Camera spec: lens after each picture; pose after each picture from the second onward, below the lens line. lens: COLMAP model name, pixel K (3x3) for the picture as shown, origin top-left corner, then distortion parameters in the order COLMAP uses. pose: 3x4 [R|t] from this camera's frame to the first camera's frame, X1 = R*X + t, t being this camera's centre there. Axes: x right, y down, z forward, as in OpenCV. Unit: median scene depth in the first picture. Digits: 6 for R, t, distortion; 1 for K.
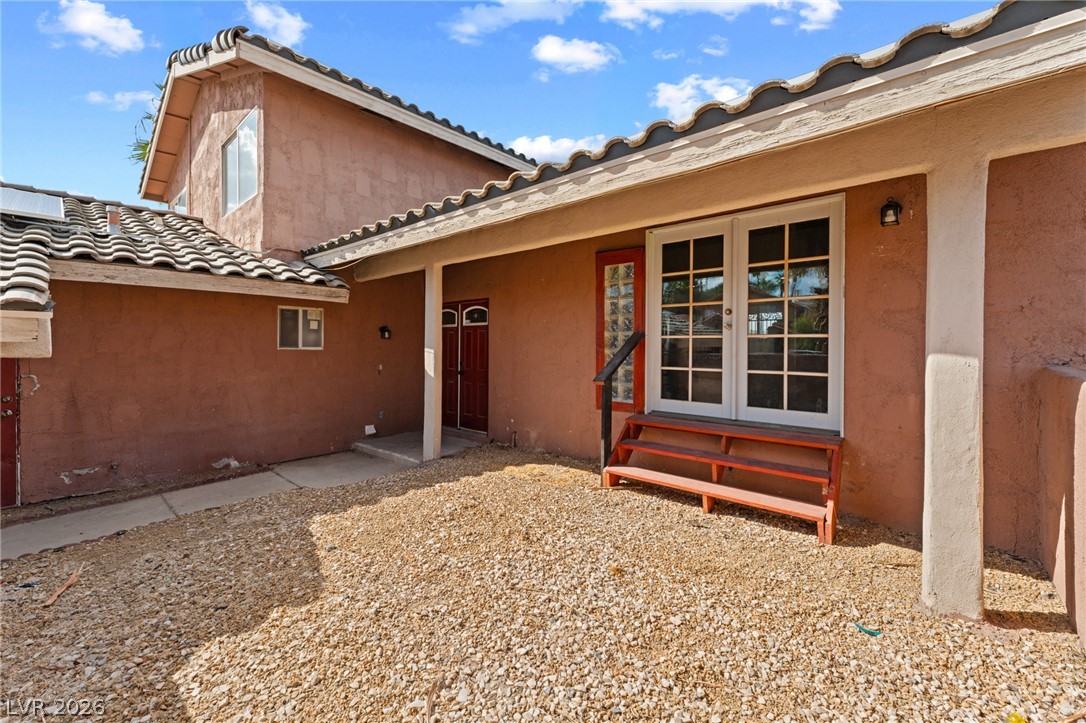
lens RADIAL K [[453.3, 0, 554.9], [0, 453.3, 348.8], [0, 0, 1]] dist [0.000641, -0.000043]
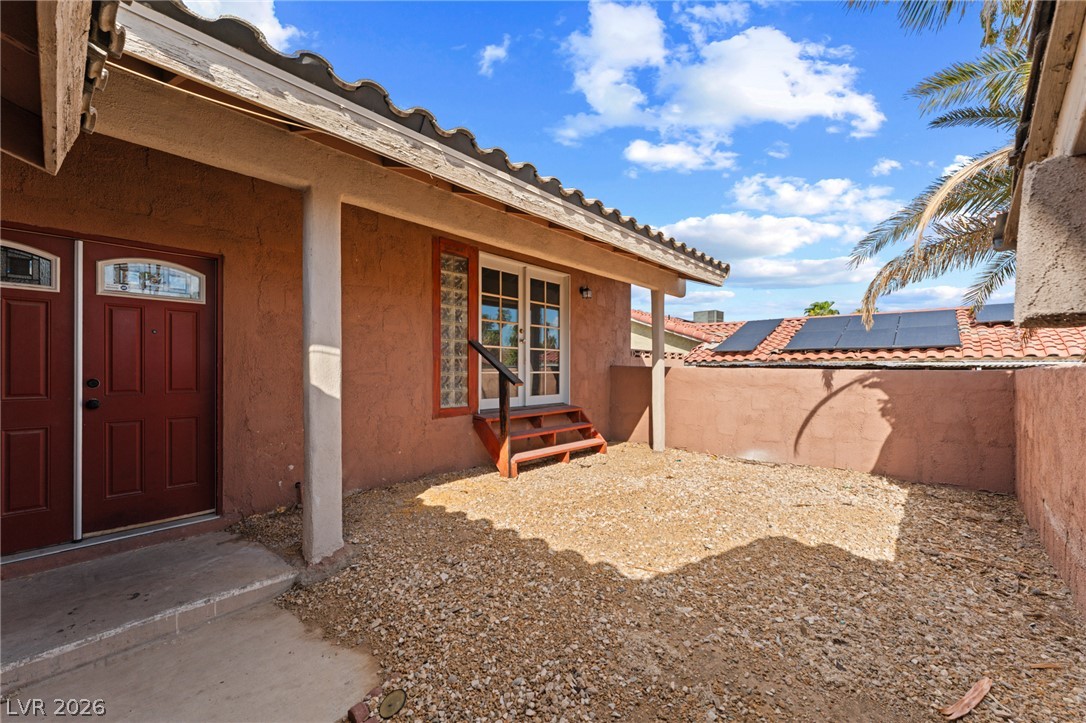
lens RADIAL K [[435.1, 0, 544.2], [0, 435.1, 365.1], [0, 0, 1]] dist [-0.000412, -0.000037]
pose [[0.007029, 0.004361, 0.999966, -0.841647], [0.005741, 0.999974, -0.004401, 0.027855], [-0.999959, 0.005771, 0.007004, 0.786829]]
